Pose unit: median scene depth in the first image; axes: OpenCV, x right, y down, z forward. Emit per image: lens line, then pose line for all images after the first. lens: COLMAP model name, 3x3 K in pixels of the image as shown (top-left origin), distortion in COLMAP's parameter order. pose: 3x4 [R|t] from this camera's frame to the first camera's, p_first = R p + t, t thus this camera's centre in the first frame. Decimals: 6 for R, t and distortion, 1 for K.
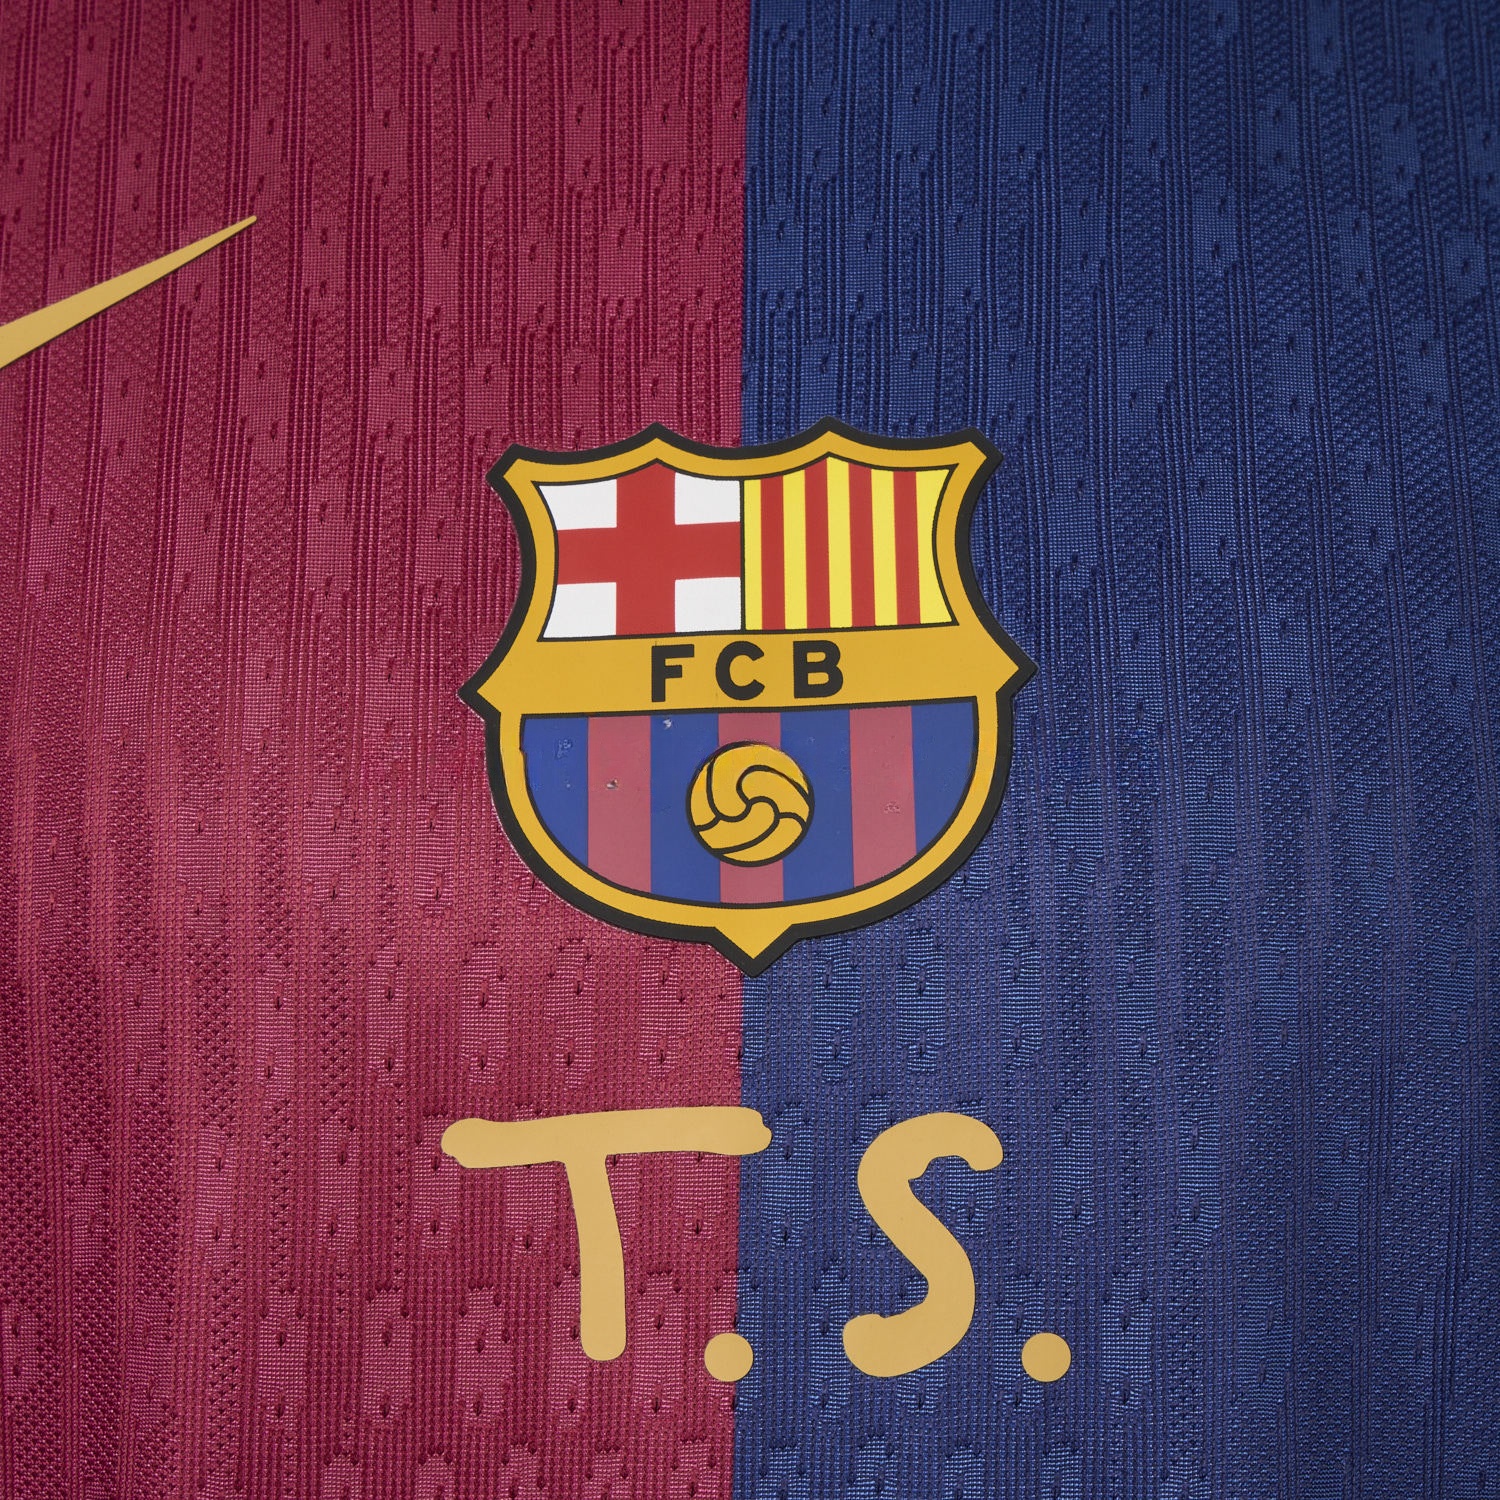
lens RADIAL K [[4393.7, 0, 753.7], [0, 4393.7, 753.9], [0, 0, 1]] dist [0.022305, 0.000000]
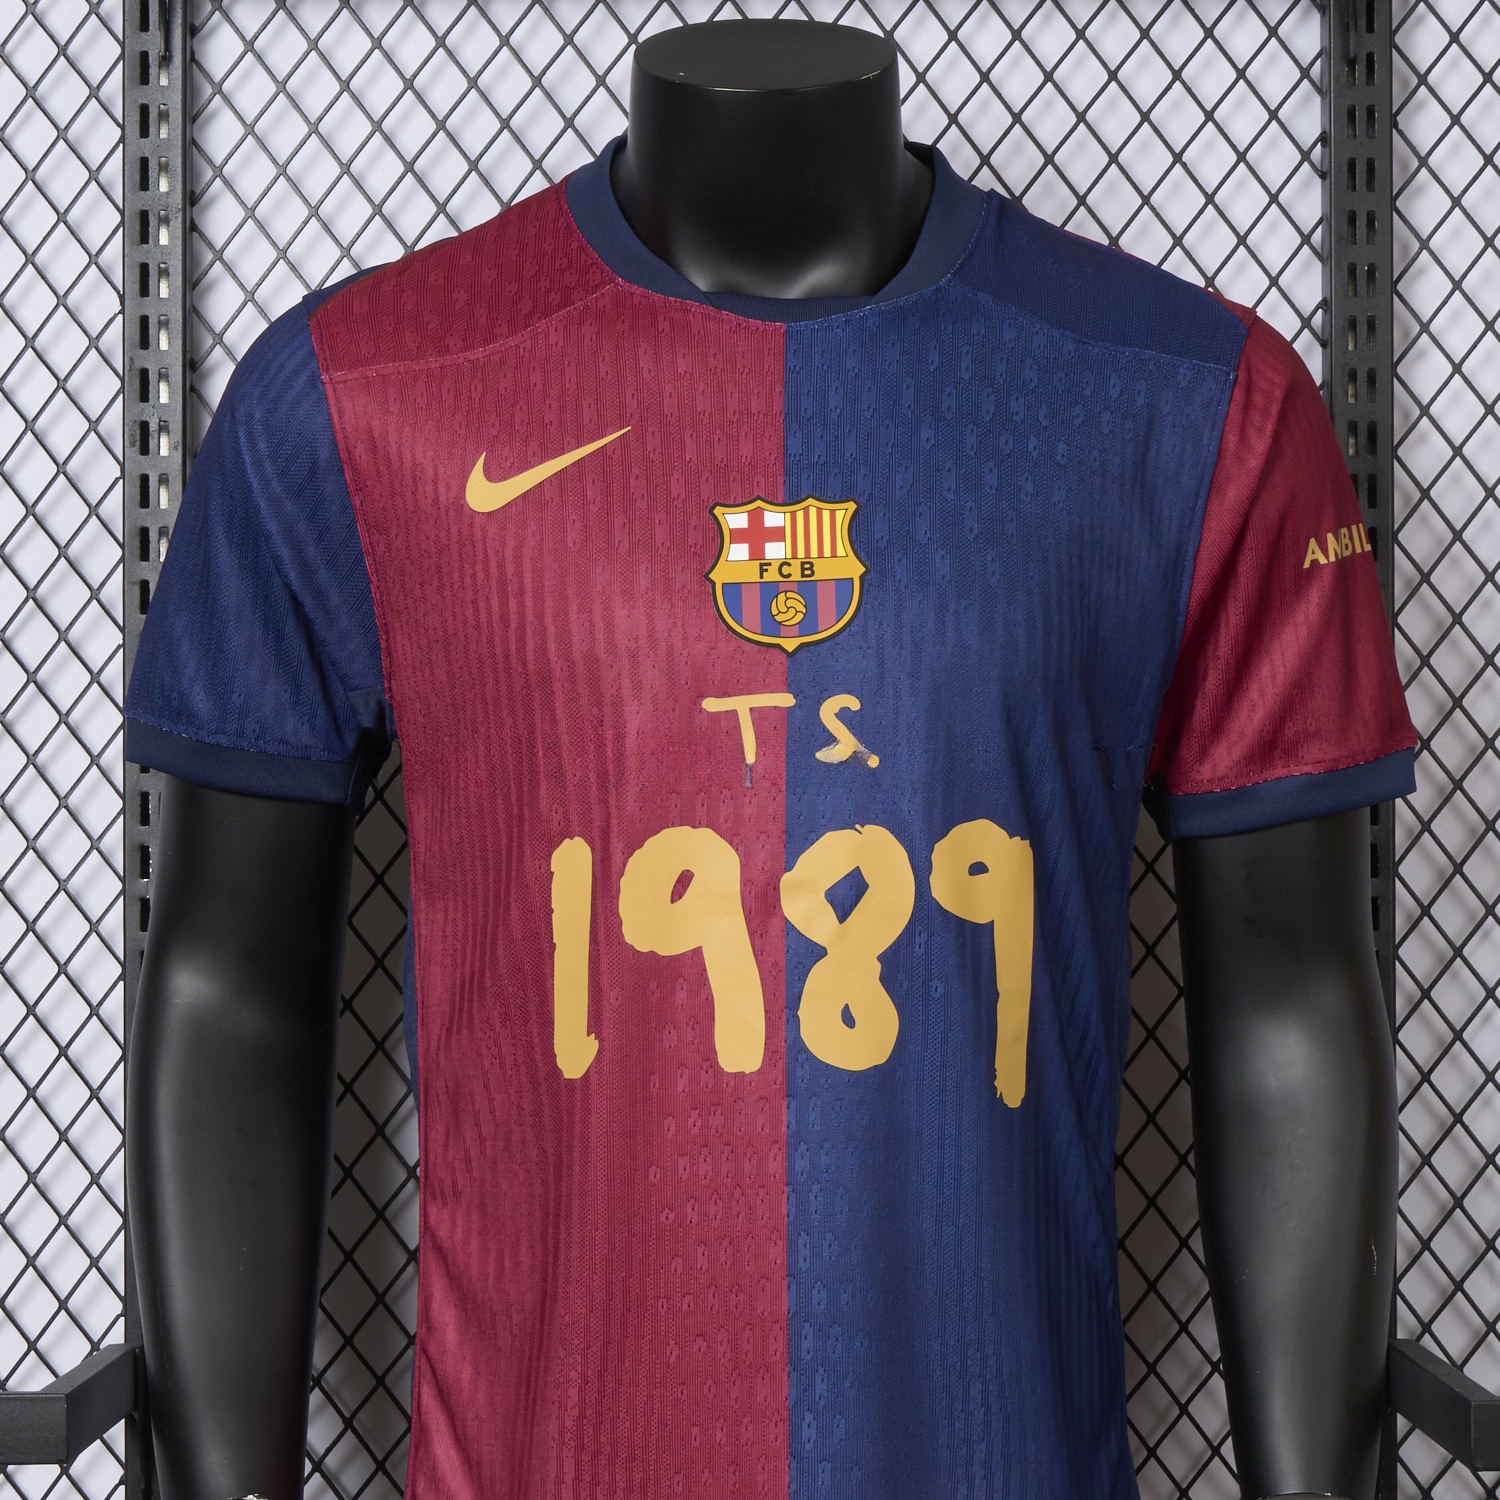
lens RADIAL K [[4393.7, 0, 756.1], [0, 4393.7, 754.9], [0, 0, 1]] dist [0.022305, 0.000000]
pose [[0.999890, -0.002978, 0.014538, -0.075941], [0.002424, 0.999275, 0.037992, -0.005036], [-0.014640, -0.037952, 0.999172, -2.436059]]
